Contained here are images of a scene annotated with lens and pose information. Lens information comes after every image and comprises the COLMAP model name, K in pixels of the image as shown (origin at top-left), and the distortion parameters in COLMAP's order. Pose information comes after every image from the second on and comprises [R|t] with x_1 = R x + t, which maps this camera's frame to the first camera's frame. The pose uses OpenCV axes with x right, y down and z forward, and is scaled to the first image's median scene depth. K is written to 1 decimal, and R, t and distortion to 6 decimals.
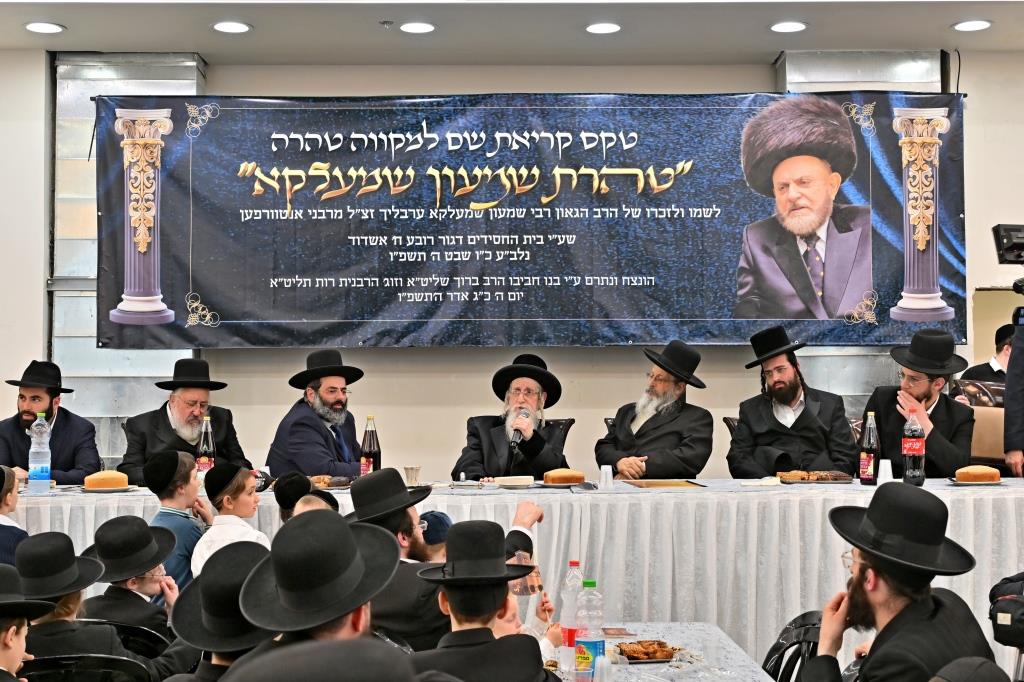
lens RADIAL K [[1447.3, 0, 516.6], [0, 1447.3, 346.3], [0, 0, 1]] dist [-0.005256, 0.000000]
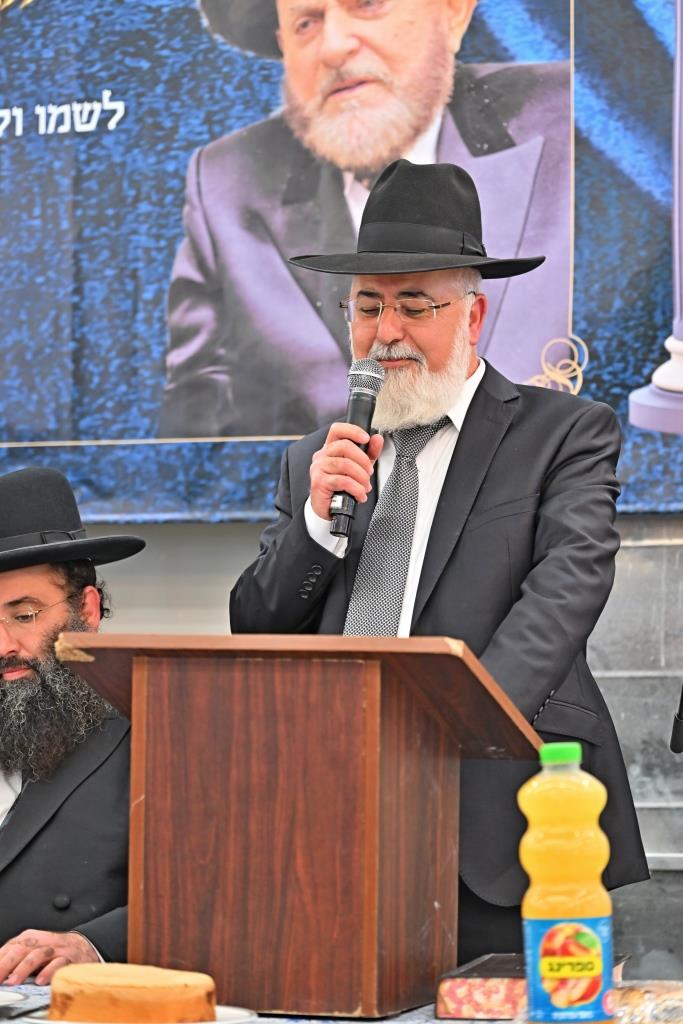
lens RADIAL K [[3181.2, 0, 340.2], [0, 3181.2, 513.7], [0, 0, 1]] dist [-0.026080, 0.000000]
pose [[0.928066, -0.014838, -0.372121, 0.449958], [0.007844, 0.999763, -0.020301, 0.012060], [0.372334, 0.015922, 0.927962, 0.357858]]
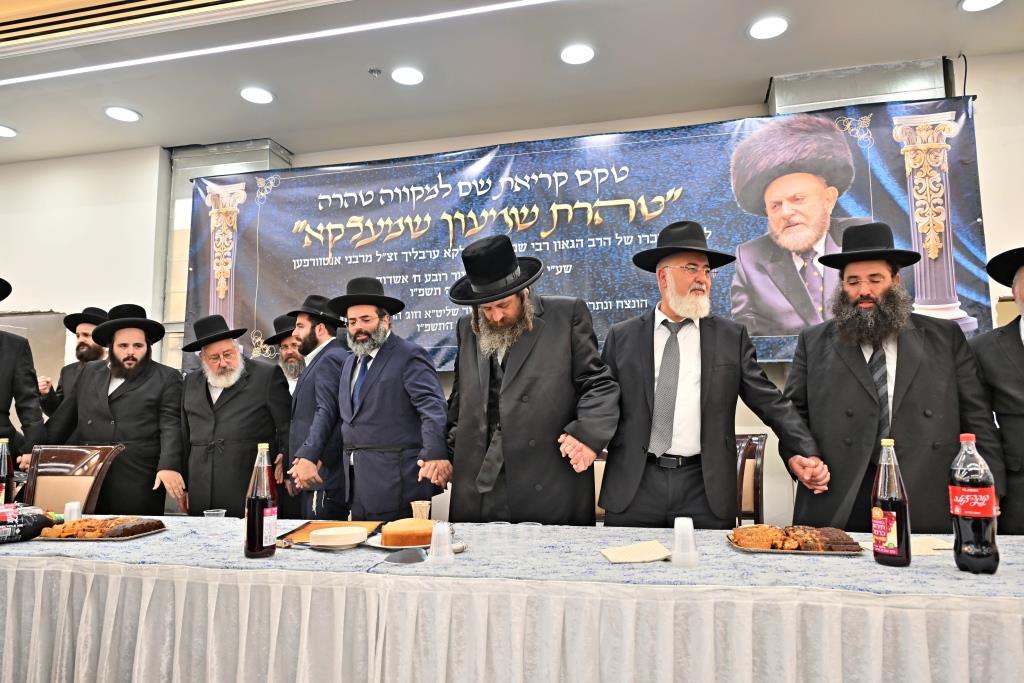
lens RADIAL K [[674.5, 0, 519.1], [0, 674.5, 344.5], [0, 0, 1]] dist [0.000666, -0.007403]
pose [[0.969263, -0.030133, -0.244174, 0.123103], [0.012680, 0.997271, -0.072736, 0.018202], [0.245699, 0.067404, 0.967000, 0.510778]]
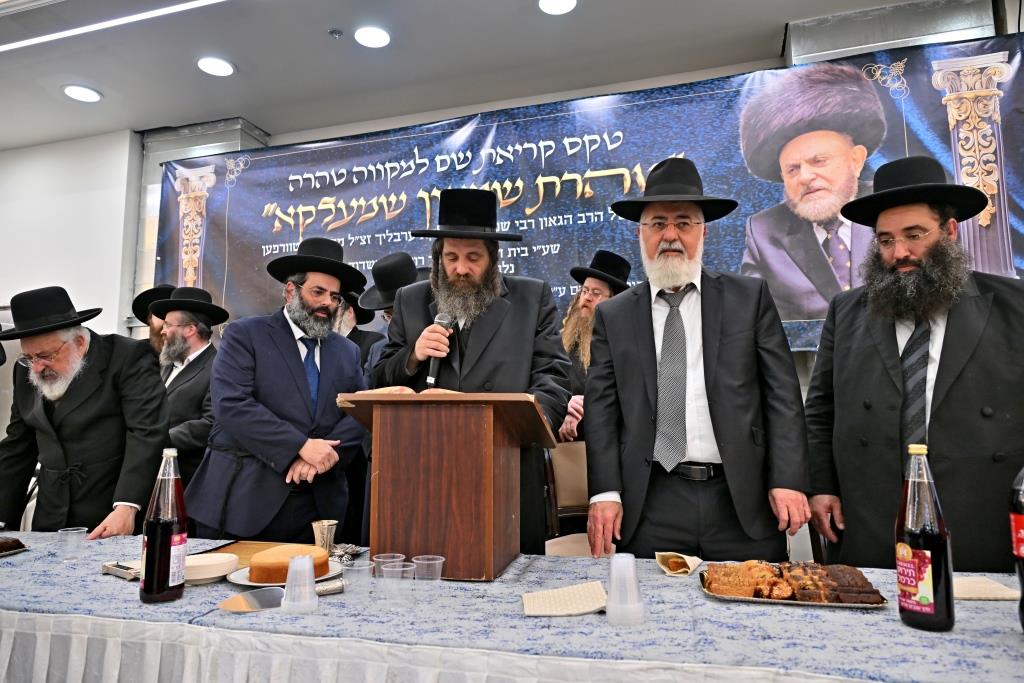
lens RADIAL K [[674.5, 0, 511.9], [0, 674.5, 333.1], [0, 0, 1]] dist [0.000666, -0.007403]
pose [[0.950876, -0.042974, -0.306576, 0.144124], [0.015571, 0.995704, -0.091277, 0.021719], [0.309181, 0.082019, 0.947460, 0.575404]]
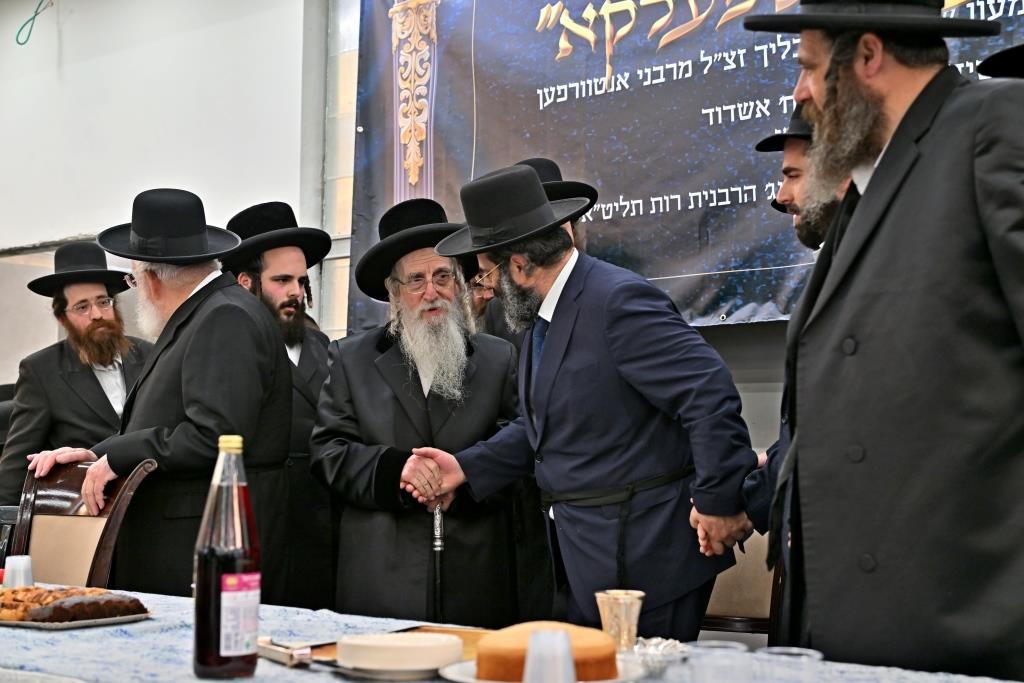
lens RADIAL K [[1455.9, 0, 511.9], [0, 1455.9, 346.0], [0, 0, 1]] dist [0.020124, 0.000000]
pose [[0.755209, -0.036467, -0.654469, 0.165971], [0.007481, 0.998866, -0.047024, 0.031035], [0.655441, 0.030616, 0.754625, 0.569528]]
